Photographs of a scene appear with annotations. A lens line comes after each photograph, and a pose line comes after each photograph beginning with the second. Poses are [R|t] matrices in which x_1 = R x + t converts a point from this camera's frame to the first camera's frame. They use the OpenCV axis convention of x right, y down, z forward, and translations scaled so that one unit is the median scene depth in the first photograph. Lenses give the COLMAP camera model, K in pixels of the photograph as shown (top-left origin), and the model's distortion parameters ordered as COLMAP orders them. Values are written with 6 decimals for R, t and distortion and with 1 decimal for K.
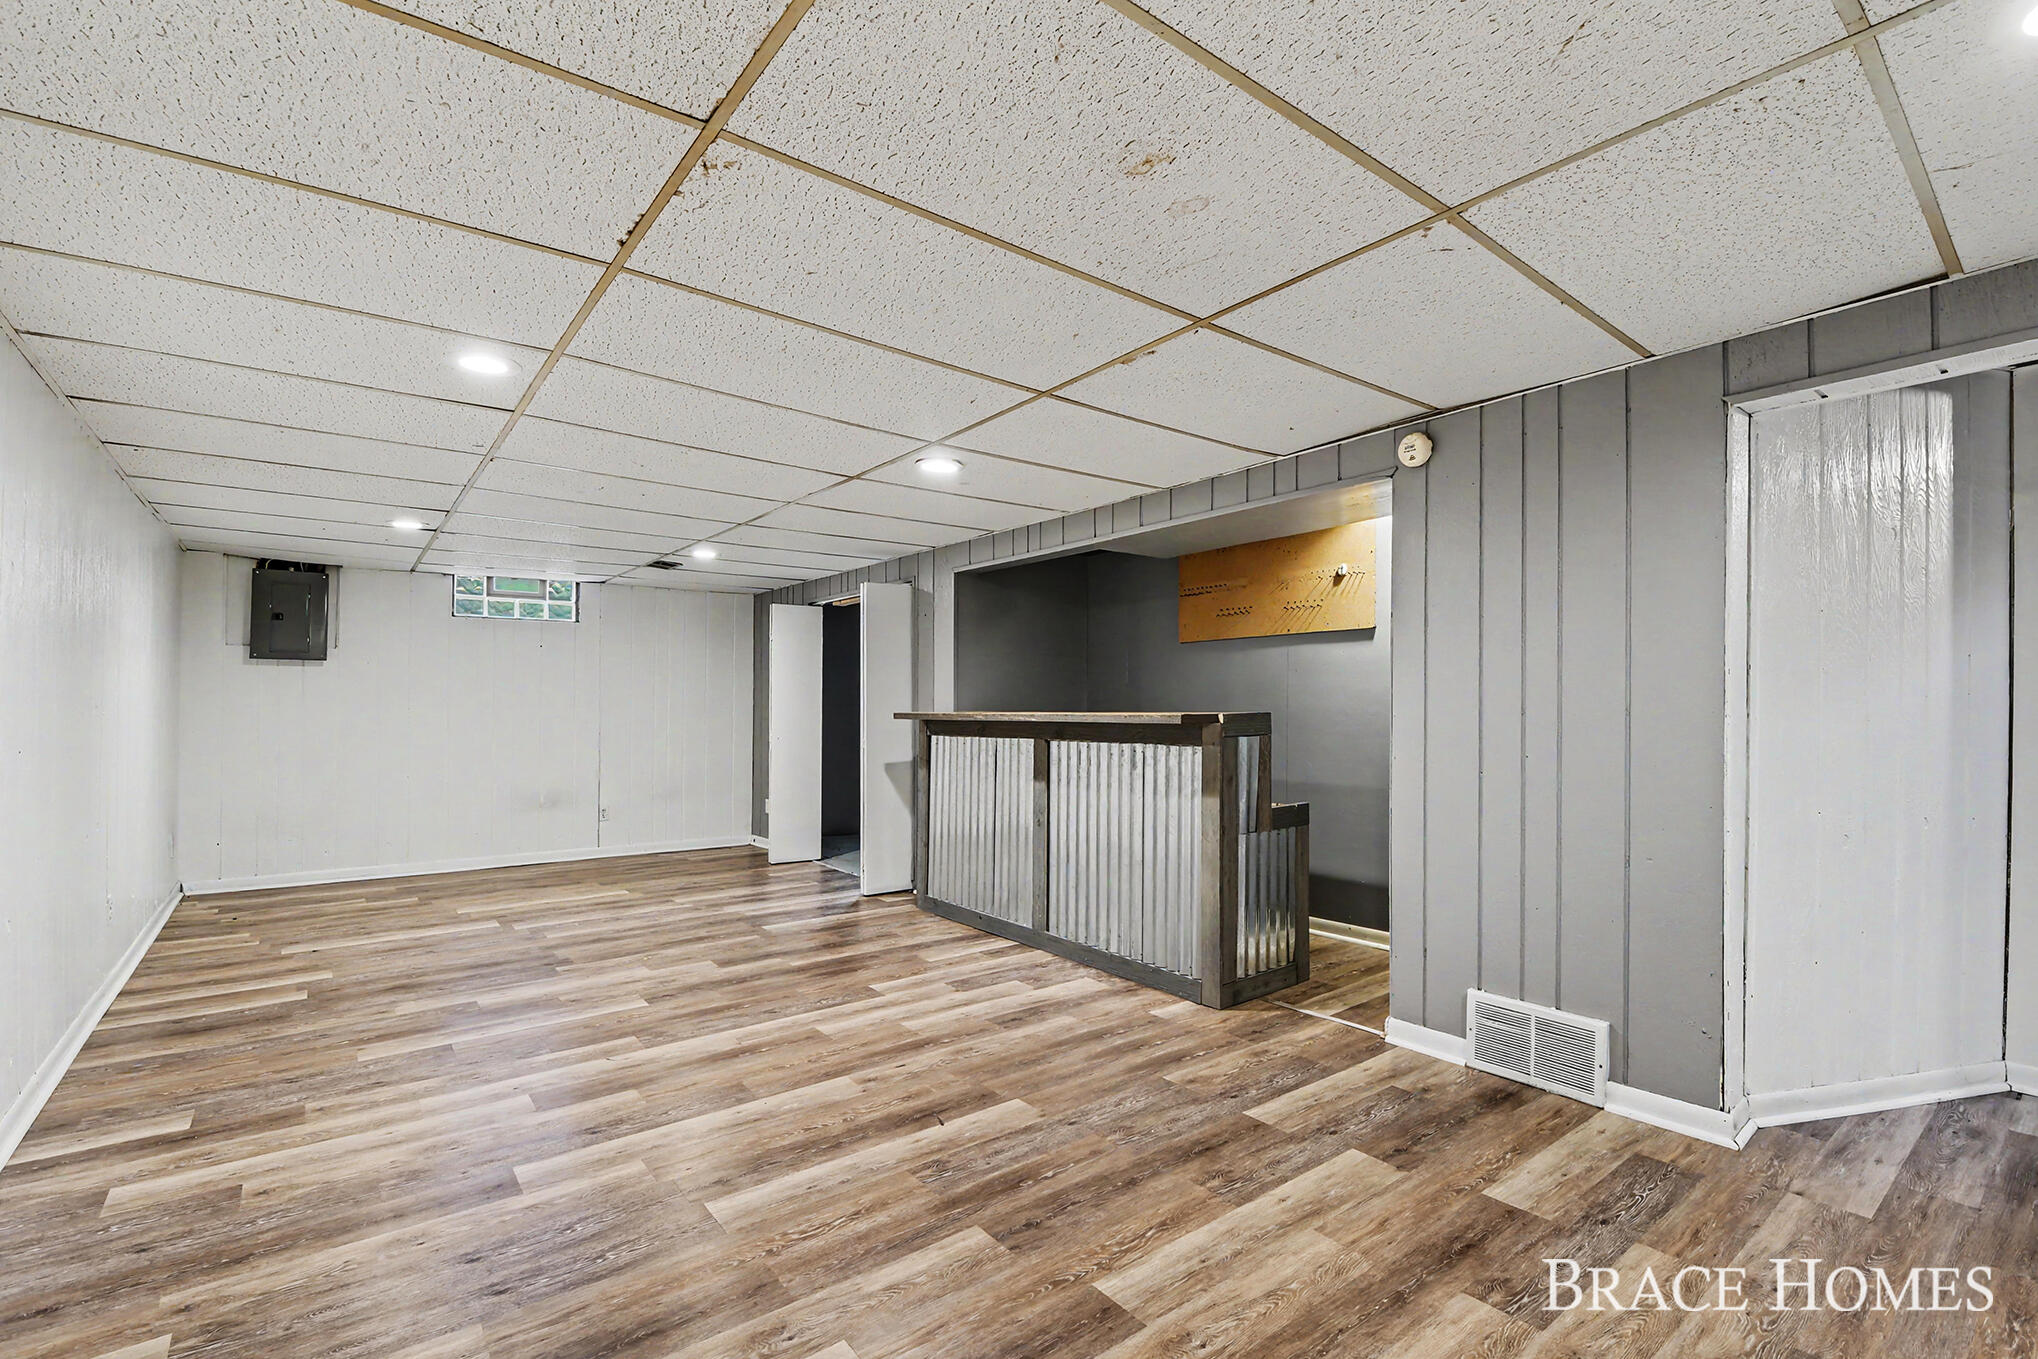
lens RADIAL K [[911.6, 0, 1014.4], [0, 911.6, 696.1], [0, 0, 1]] dist [0.017533, -0.001787]
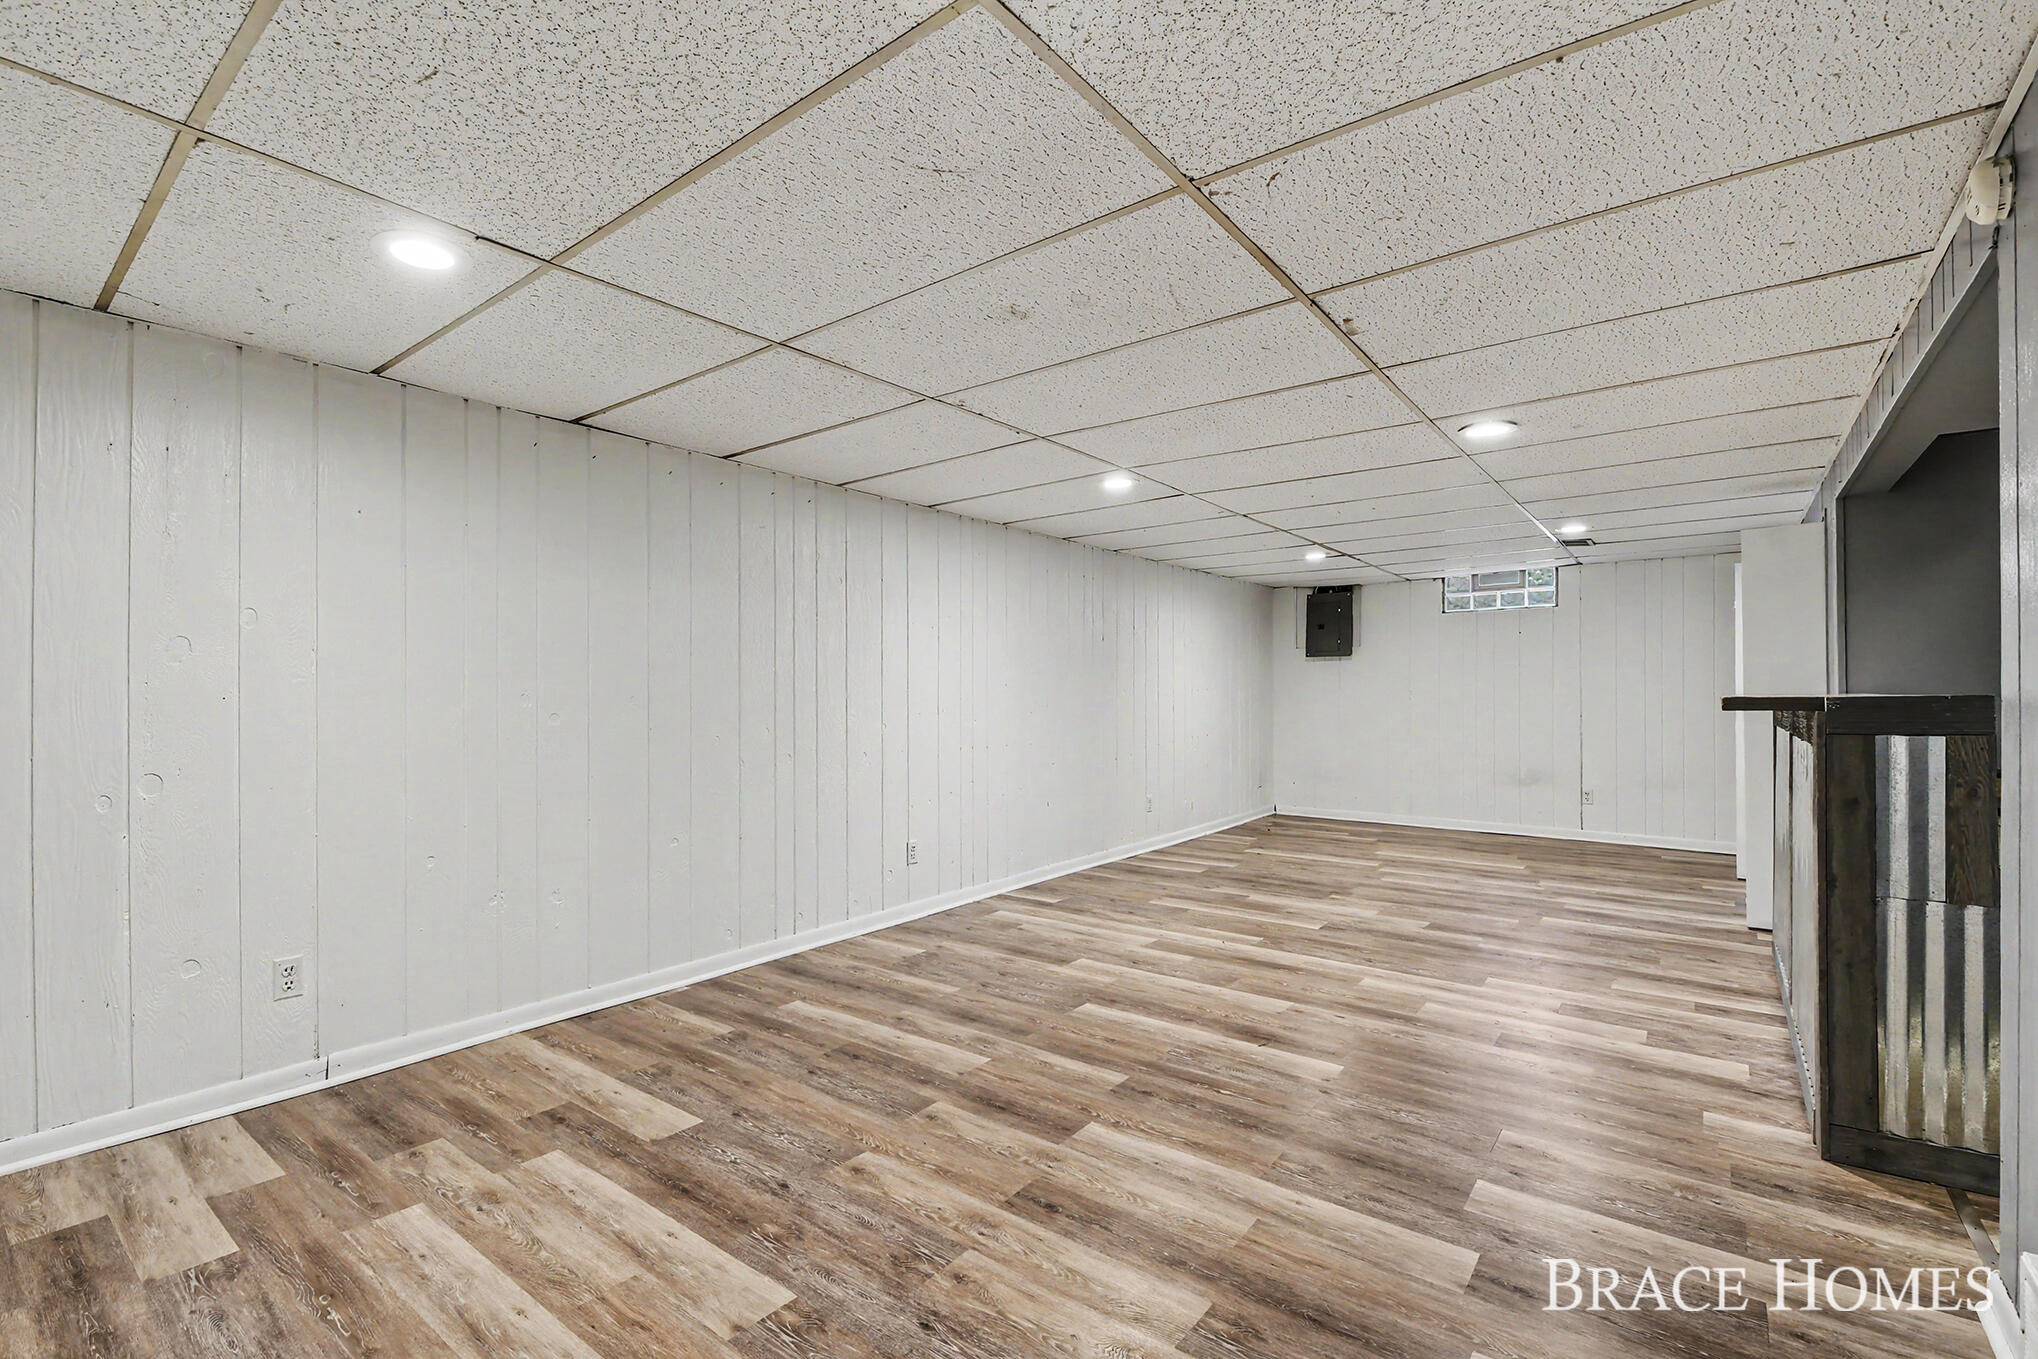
lens RADIAL K [[911.6, 0, 1014.1], [0, 911.6, 685.3], [0, 0, 1]] dist [0.017533, -0.001787]
pose [[0.254972, -0.009057, -0.966906, 0.750727], [0.016739, 0.999848, -0.004951, 0.005575], [0.966803, -0.014923, 0.255085, 0.310970]]
